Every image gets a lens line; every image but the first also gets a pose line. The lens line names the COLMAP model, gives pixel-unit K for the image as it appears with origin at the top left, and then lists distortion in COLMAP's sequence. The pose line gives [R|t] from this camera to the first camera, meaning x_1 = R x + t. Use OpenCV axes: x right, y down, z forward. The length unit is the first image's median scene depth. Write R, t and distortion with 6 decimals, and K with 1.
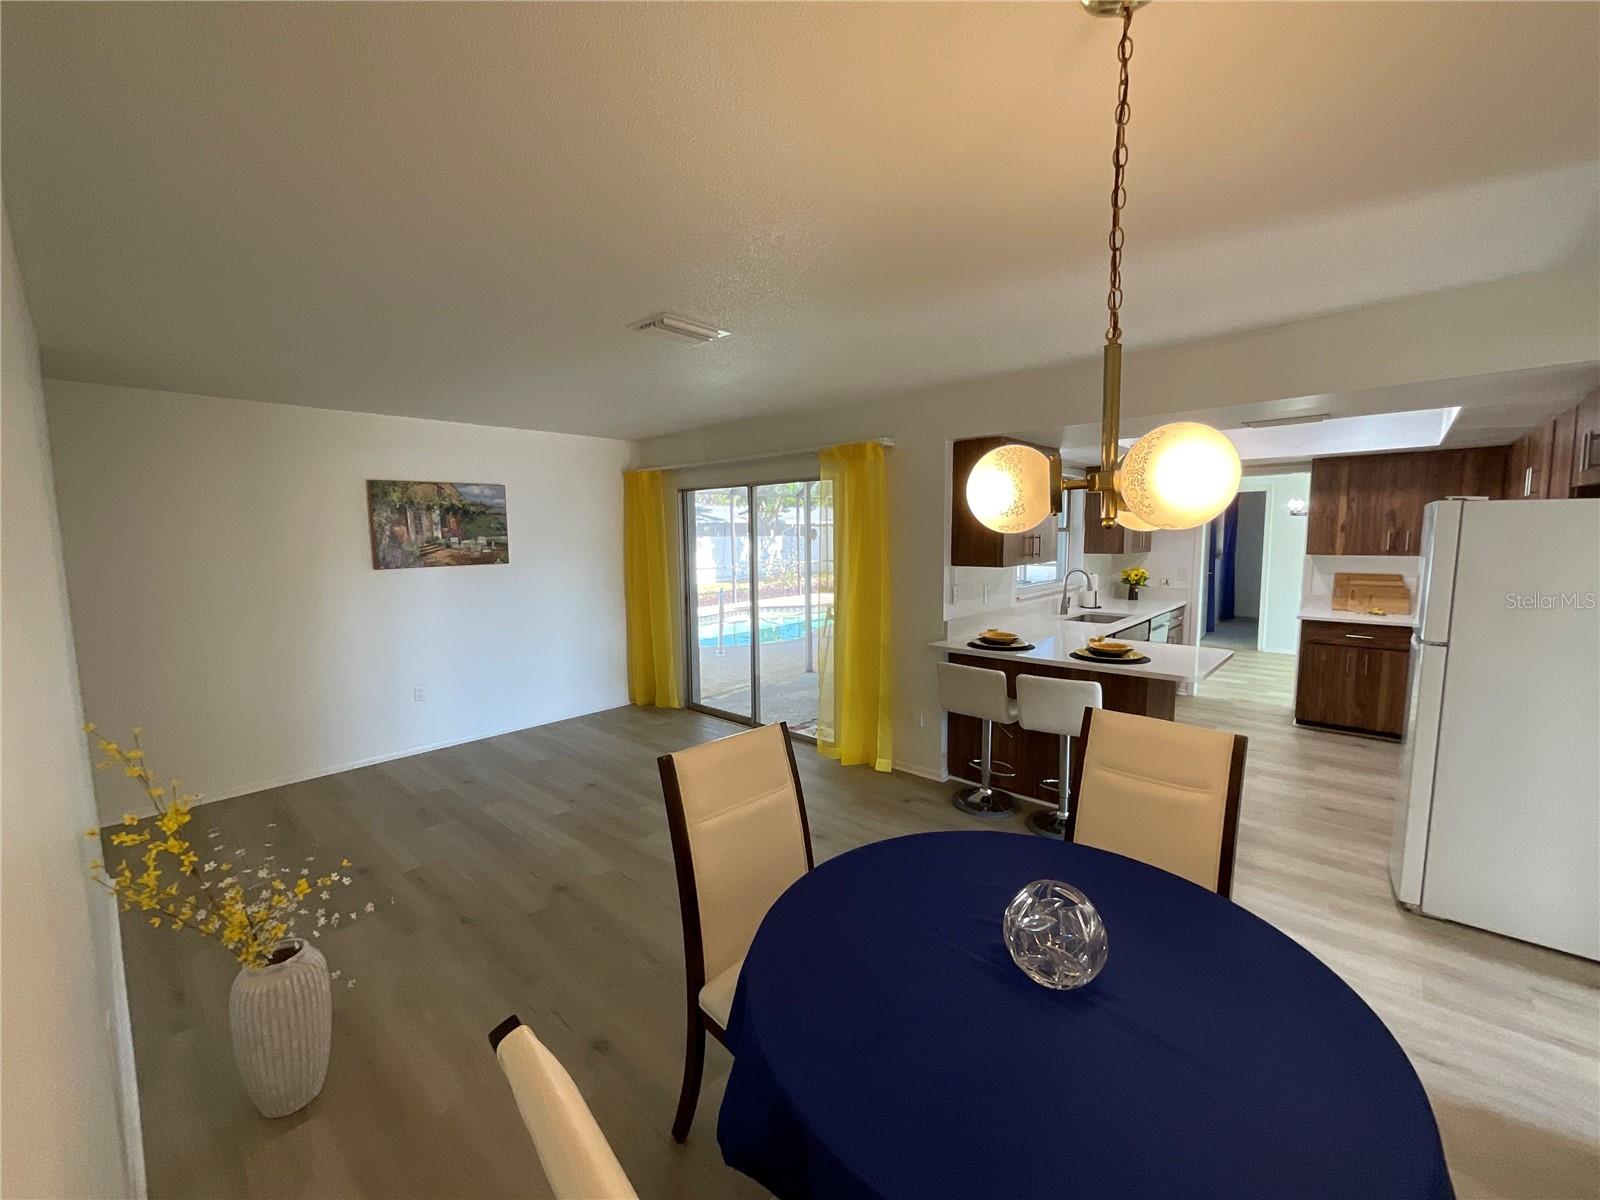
lens RADIAL K [[648.7, 0, 799.8], [0, 648.7, 604.2], [0, 0, 1]] dist [-0.003763, -0.000103]
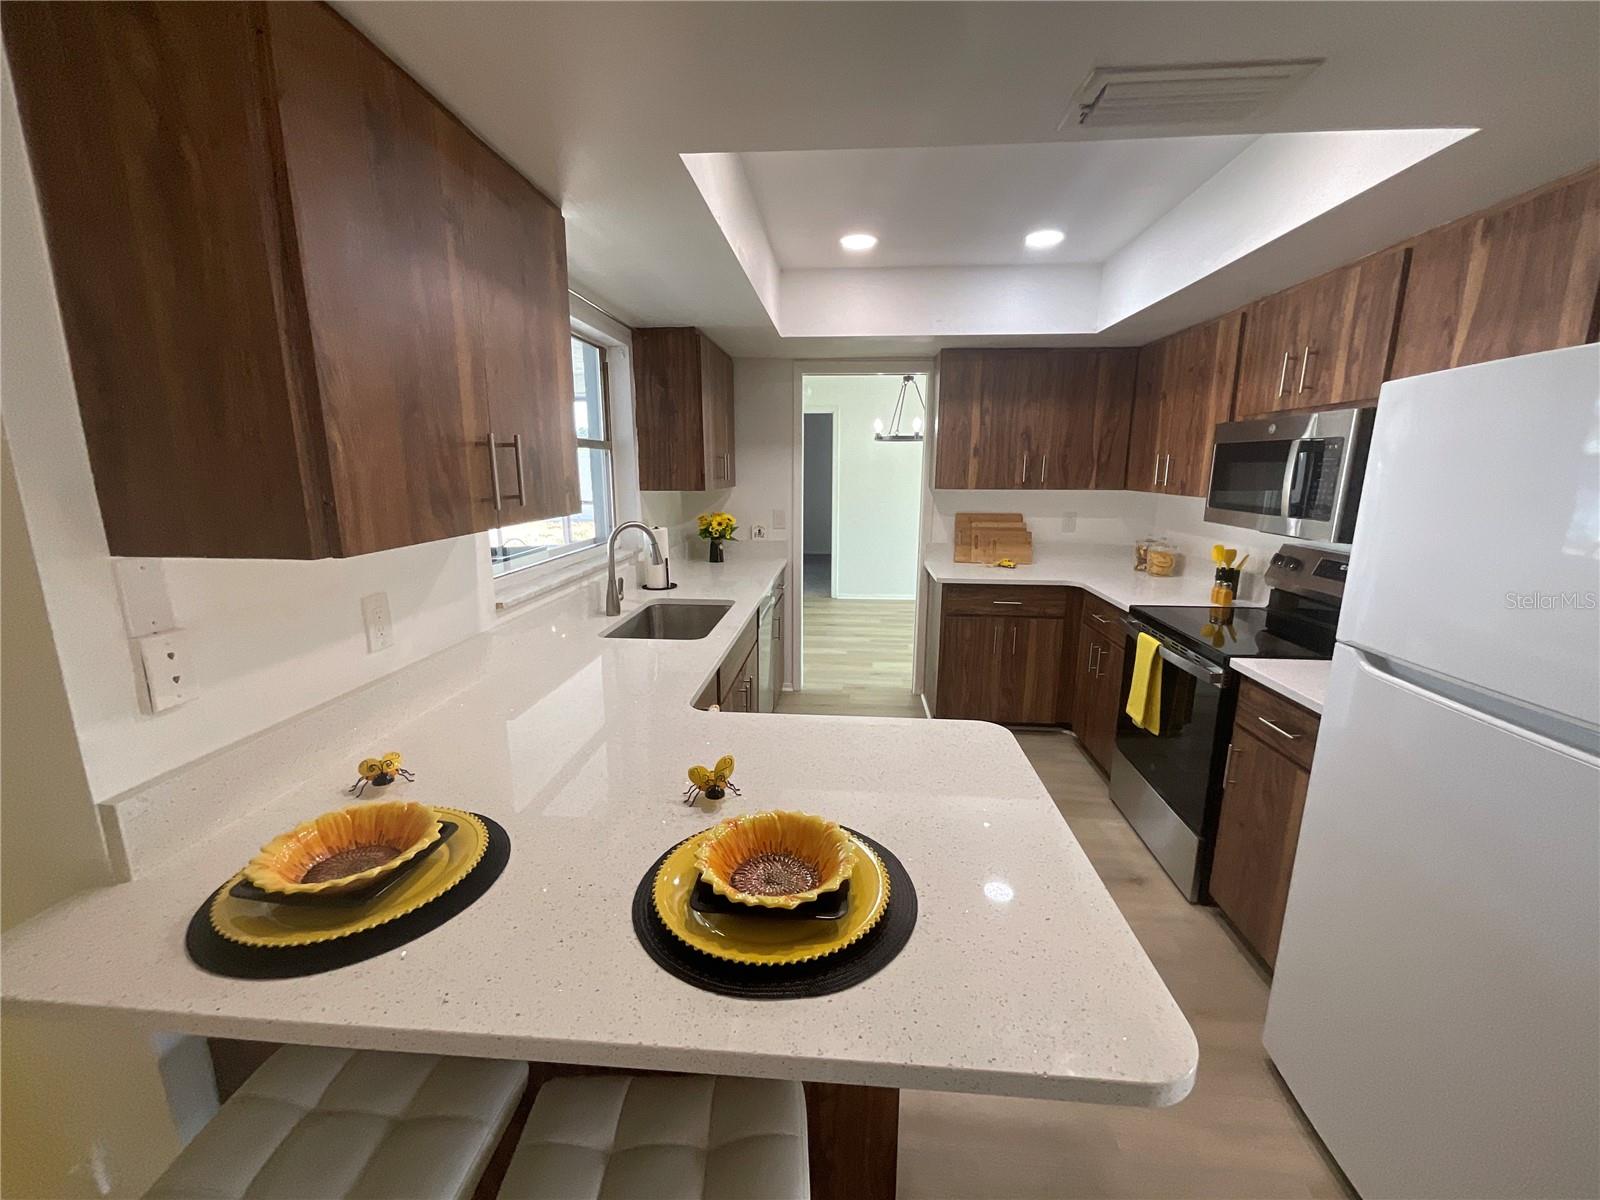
lens RADIAL K [[648.7, 0, 802.7], [0, 648.7, 601.0], [0, 0, 1]] dist [-0.003763, -0.000103]
pose [[0.789730, -0.113942, 0.602780, 0.220552], [0.056342, 0.991918, 0.113683, -0.043237], [-0.610862, -0.055816, 0.789767, 0.511762]]
